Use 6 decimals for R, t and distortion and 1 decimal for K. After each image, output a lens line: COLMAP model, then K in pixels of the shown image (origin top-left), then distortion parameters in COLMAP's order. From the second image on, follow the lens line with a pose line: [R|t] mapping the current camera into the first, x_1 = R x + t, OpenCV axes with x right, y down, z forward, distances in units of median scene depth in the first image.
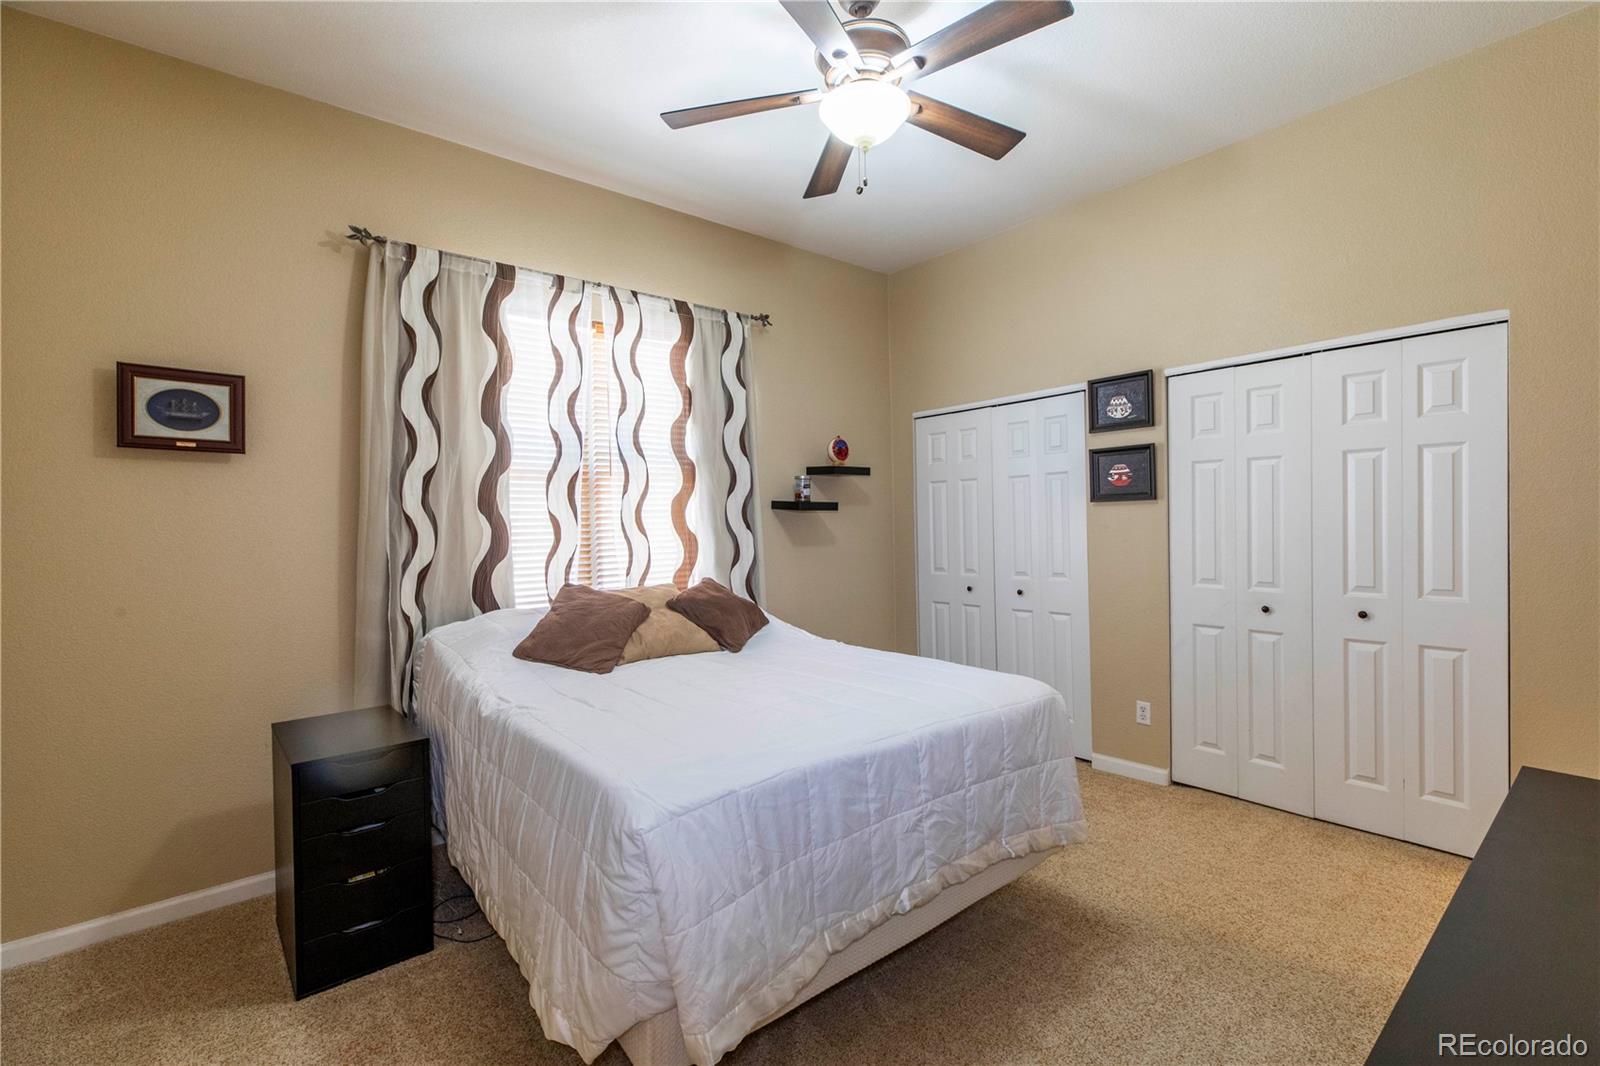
lens RADIAL K [[738.7, 0, 799.8], [0, 738.7, 521.1], [0, 0, 1]] dist [0.003244, 0.000251]
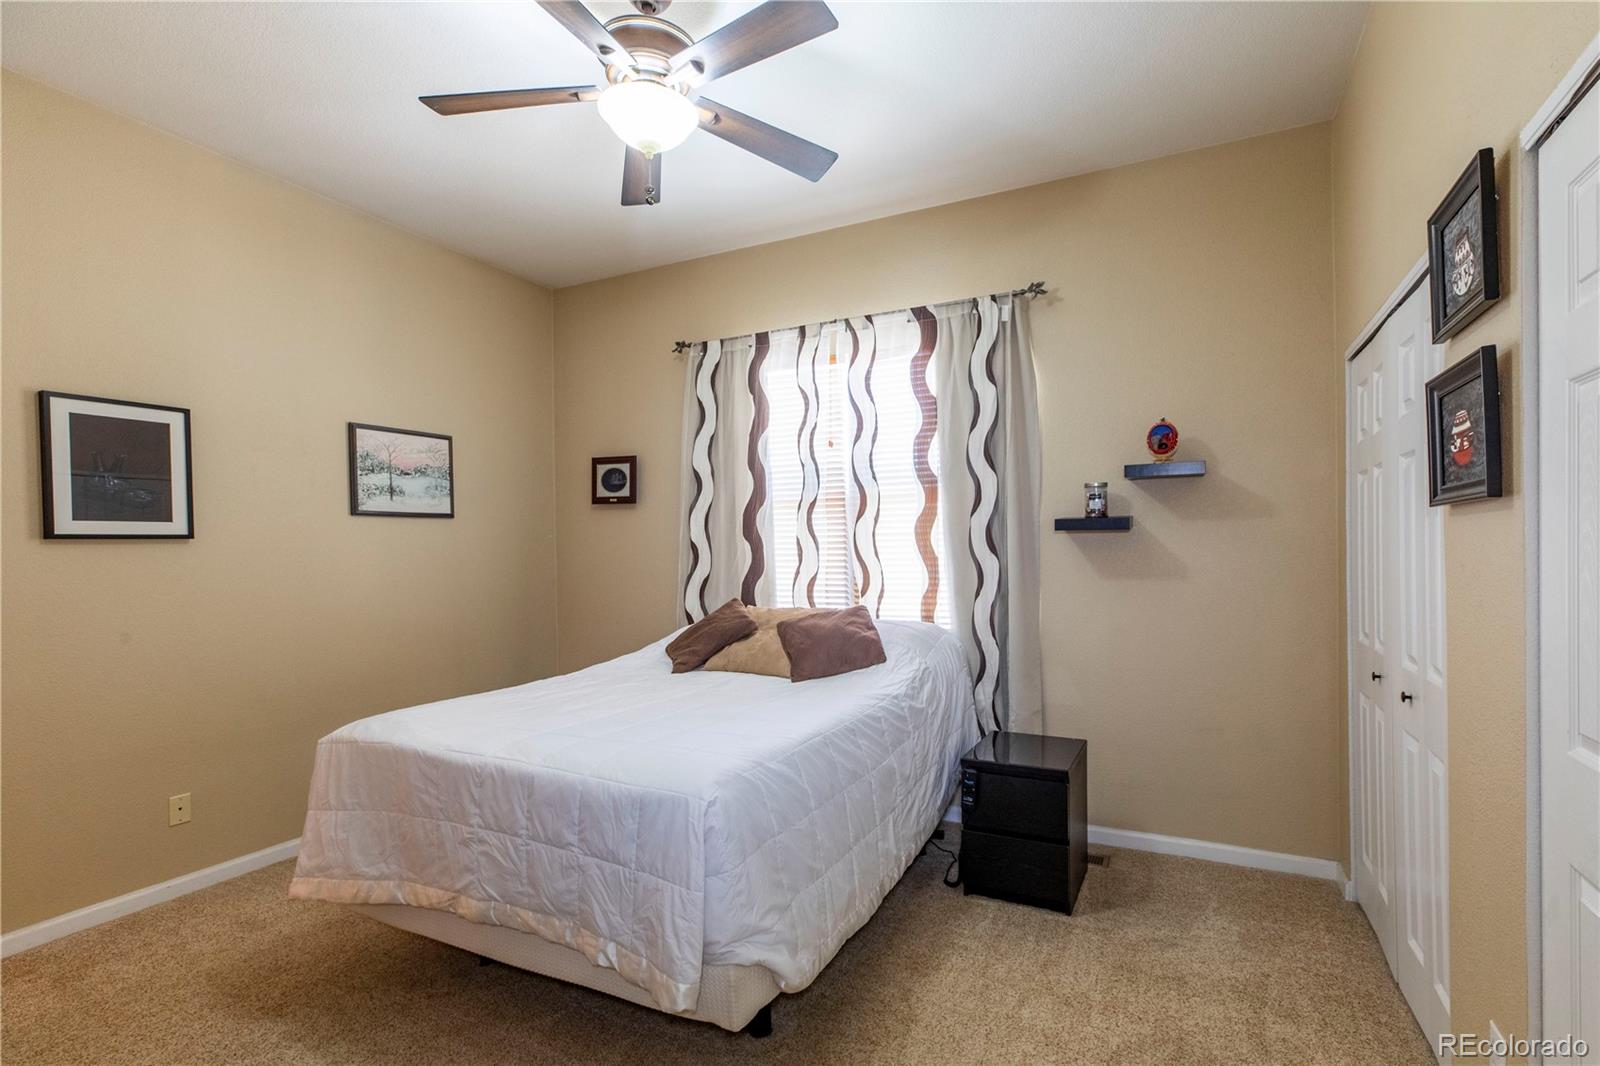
lens RADIAL K [[738.7, 0, 800.3], [0, 738.7, 545.3], [0, 0, 1]] dist [0.003244, 0.000251]
pose [[0.397014, 0.007455, -0.917782, 0.686136], [0.006215, 0.999922, 0.010810, -0.010948], [0.917791, -0.009996, 0.396937, 0.533273]]
